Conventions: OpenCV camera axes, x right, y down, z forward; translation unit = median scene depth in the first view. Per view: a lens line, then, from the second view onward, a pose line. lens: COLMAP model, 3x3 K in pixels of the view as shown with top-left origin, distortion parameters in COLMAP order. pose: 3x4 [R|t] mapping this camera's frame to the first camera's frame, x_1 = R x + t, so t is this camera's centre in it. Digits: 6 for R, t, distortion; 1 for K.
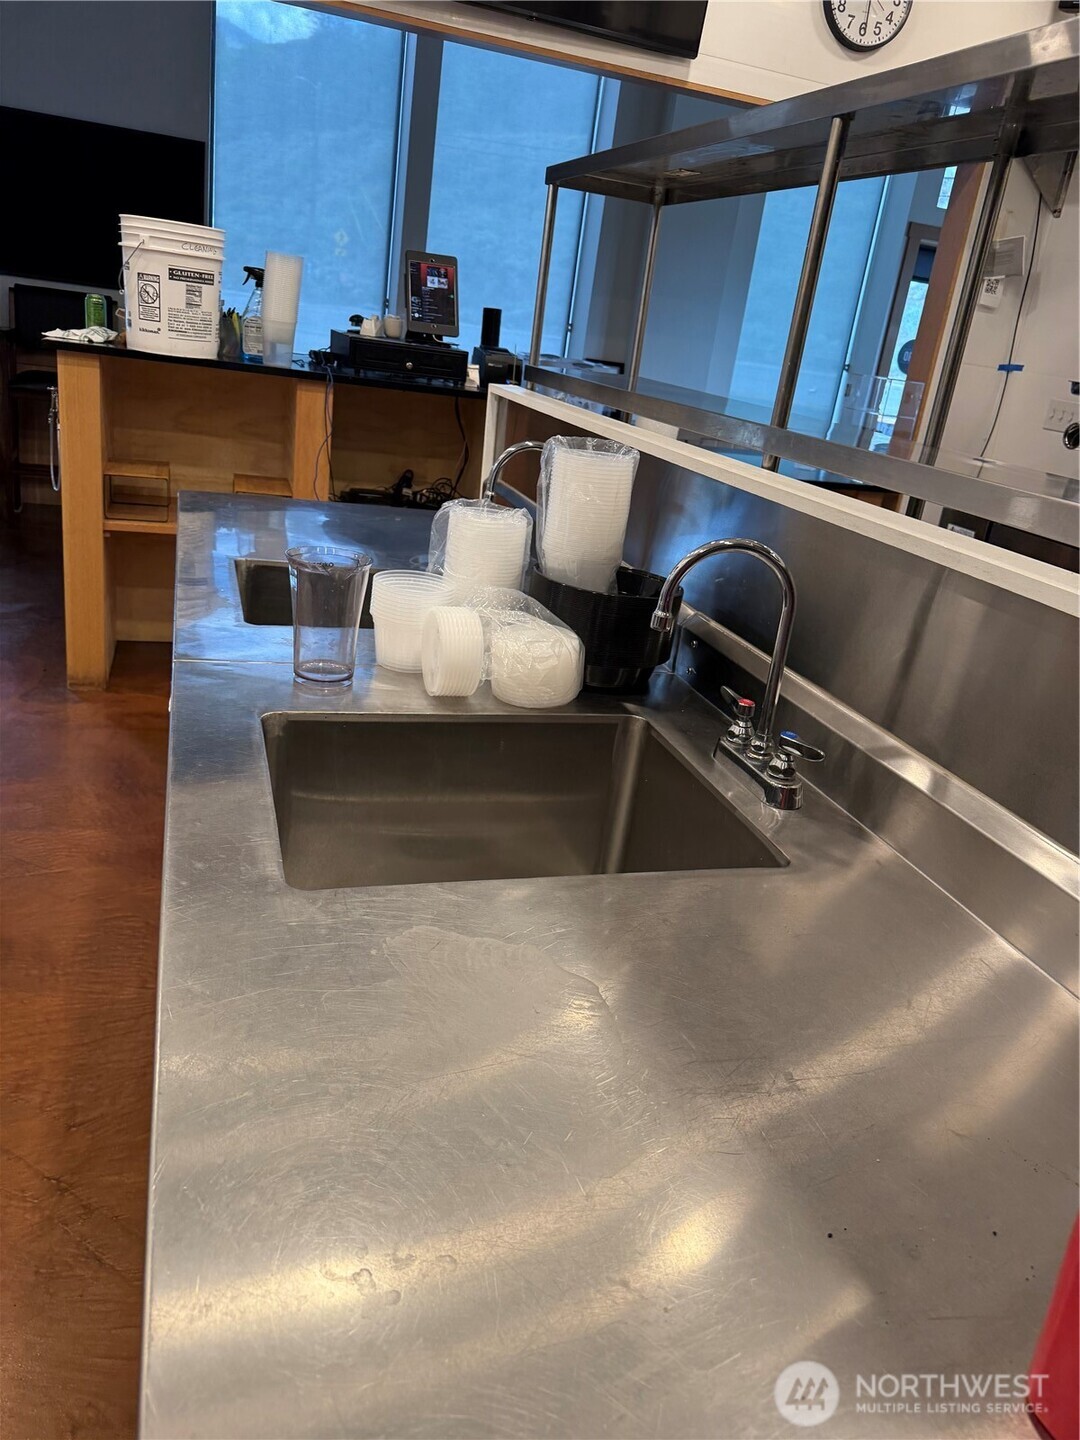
lens RADIAL K [[1024.6, 0, 540.0], [0, 1024.6, 720.0], [0, 0, 1]] dist [0.023789, -0.049919]
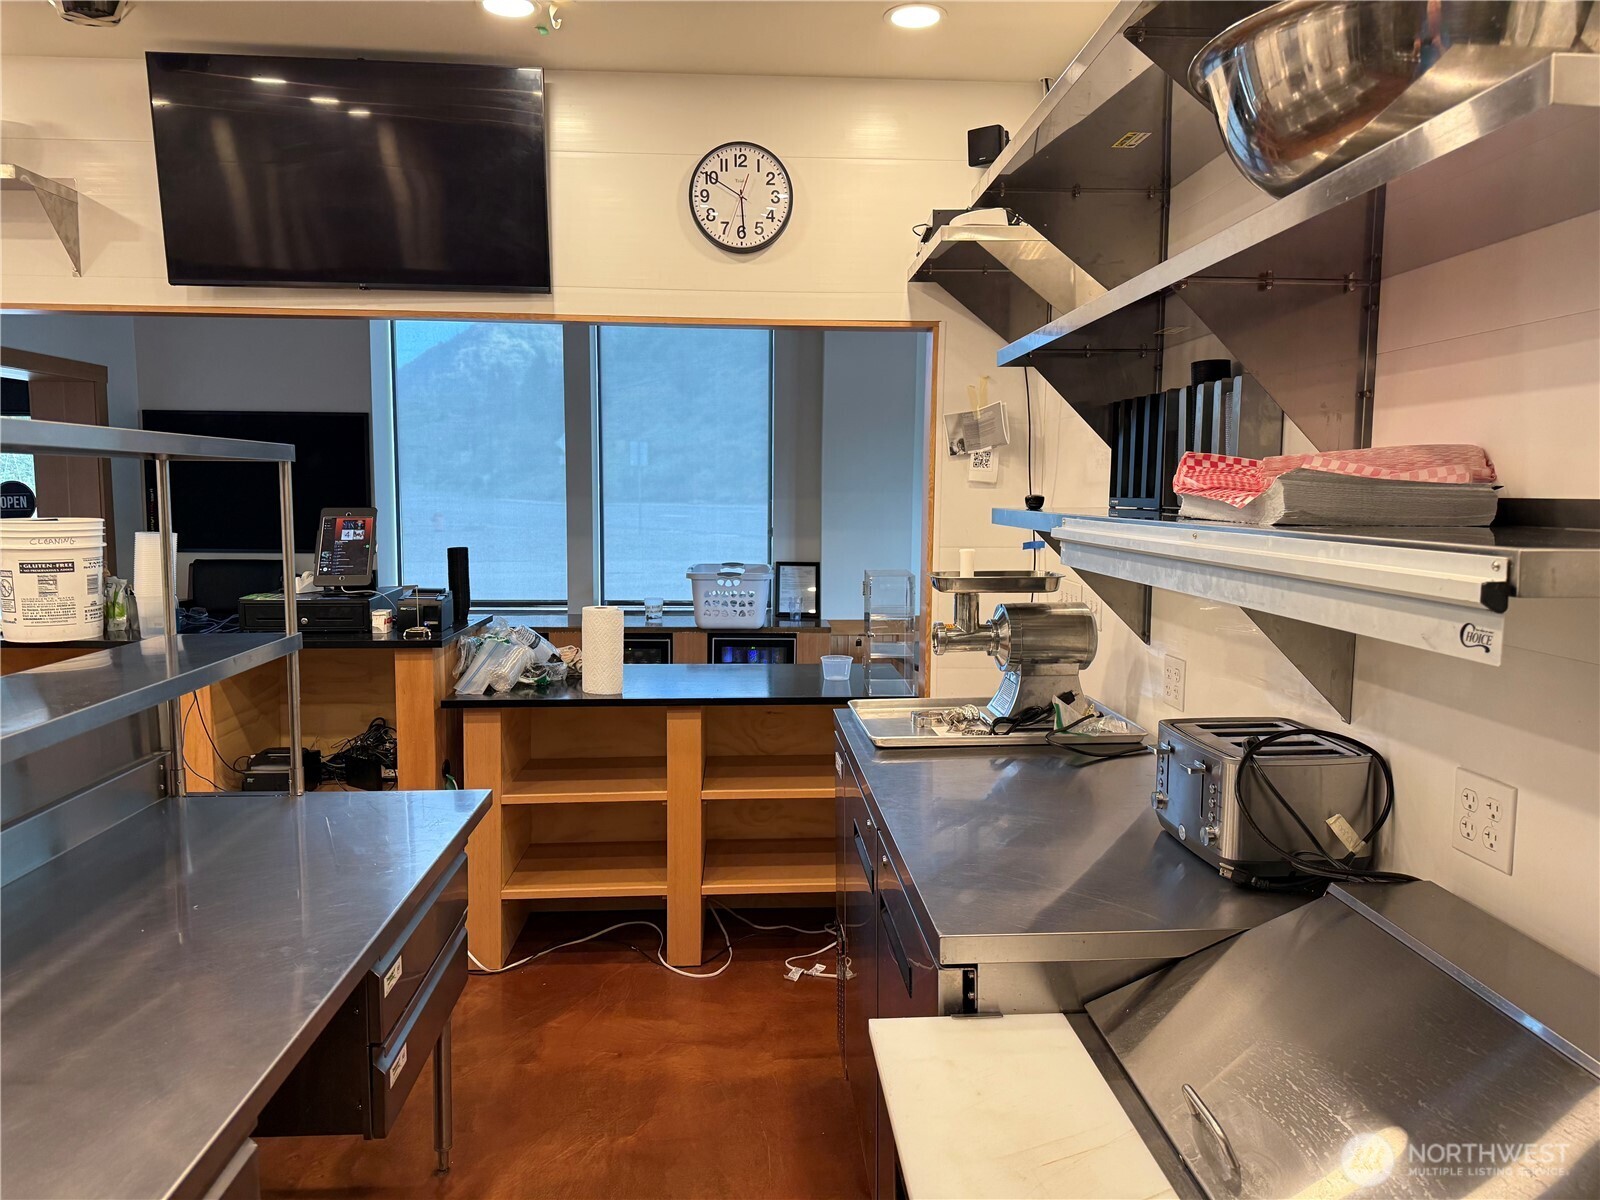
lens RADIAL K [[1138.5, 0, 800.0], [0, 1138.5, 600.0], [0, 0, 1]] dist [0.023789, -0.049919]
pose [[0.963574, -0.096118, -0.249572, 0.594836], [0.021619, 0.958124, -0.285536, -0.050442], [0.266566, 0.269739, 0.925302, 0.133899]]
